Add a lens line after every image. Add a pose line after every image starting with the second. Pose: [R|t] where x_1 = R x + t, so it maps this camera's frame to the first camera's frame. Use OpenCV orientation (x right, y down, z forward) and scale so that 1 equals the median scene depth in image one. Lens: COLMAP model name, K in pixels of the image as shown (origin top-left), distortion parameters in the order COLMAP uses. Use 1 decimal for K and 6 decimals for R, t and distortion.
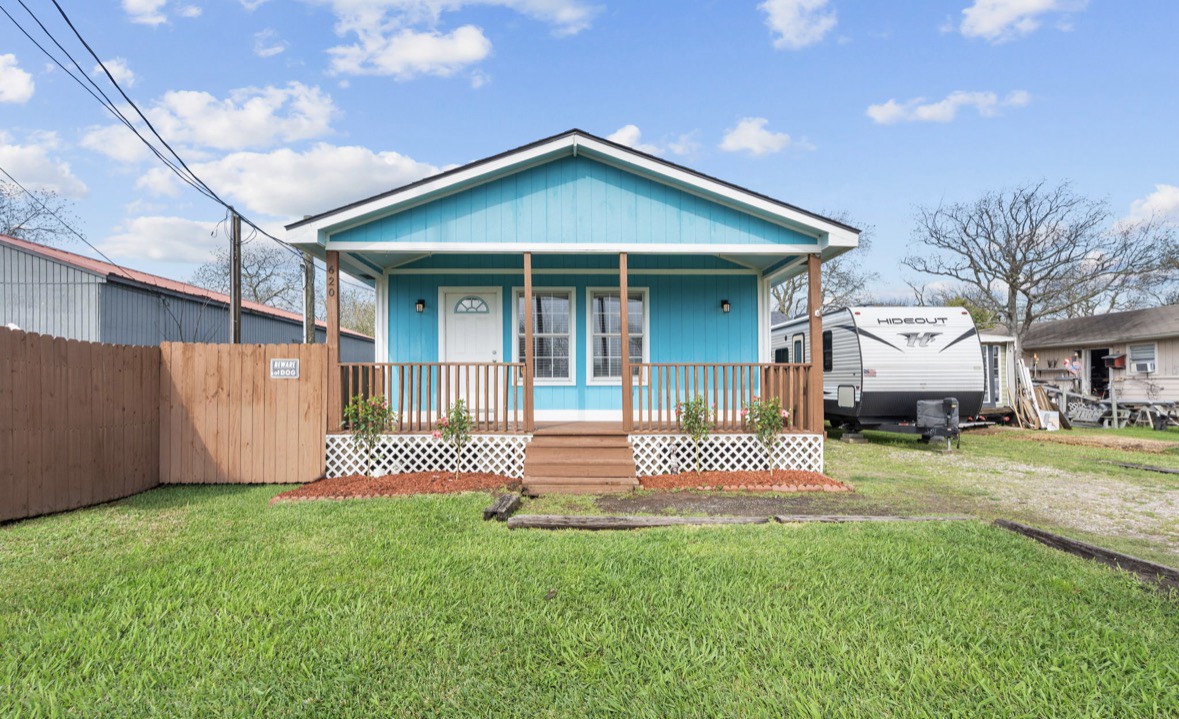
lens RADIAL K [[532.3, 0, 587.9], [0, 532.3, 379.8], [0, 0, 1]] dist [-0.000915, -0.000109]
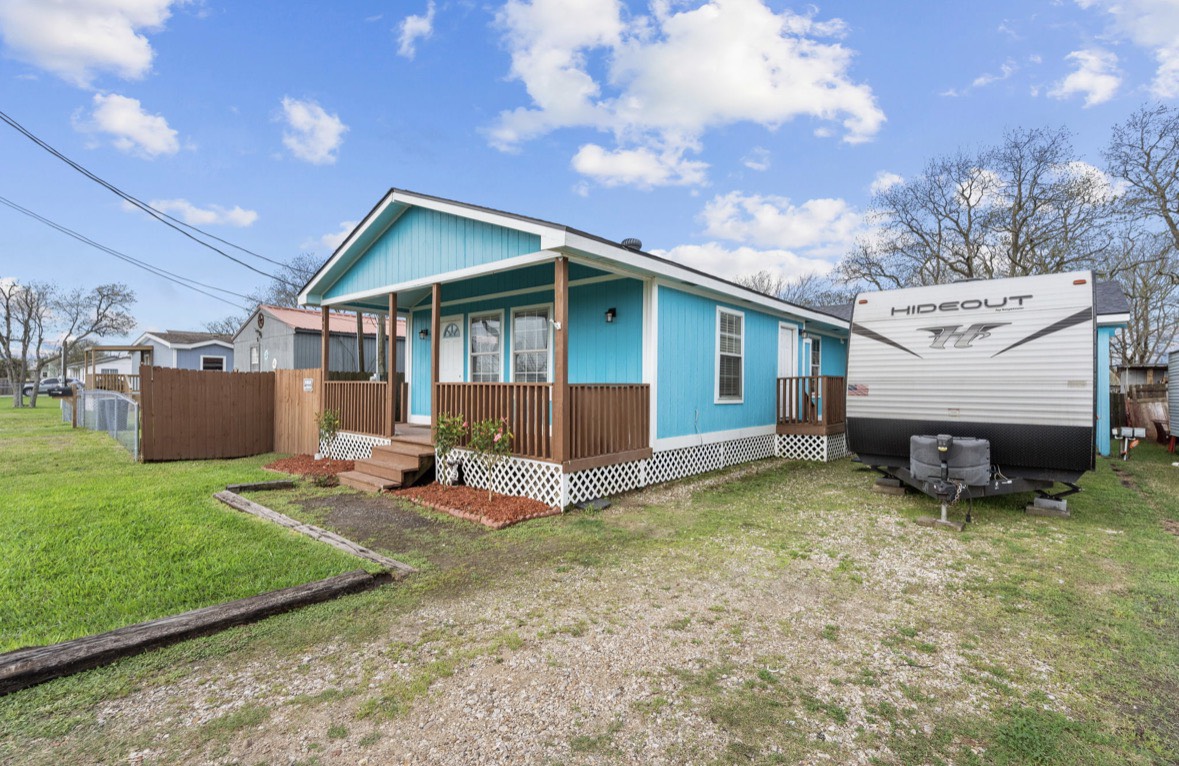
lens RADIAL K [[546.0, 0, 589.5], [0, 546.0, 383.0], [0, 0, 1]] dist [0.001722, 0.000227]
pose [[0.740755, 0.005248, -0.671755, 0.958033], [-0.002212, 0.999983, 0.005373, -0.032244], [0.671772, -0.002494, 0.740754, 0.330239]]
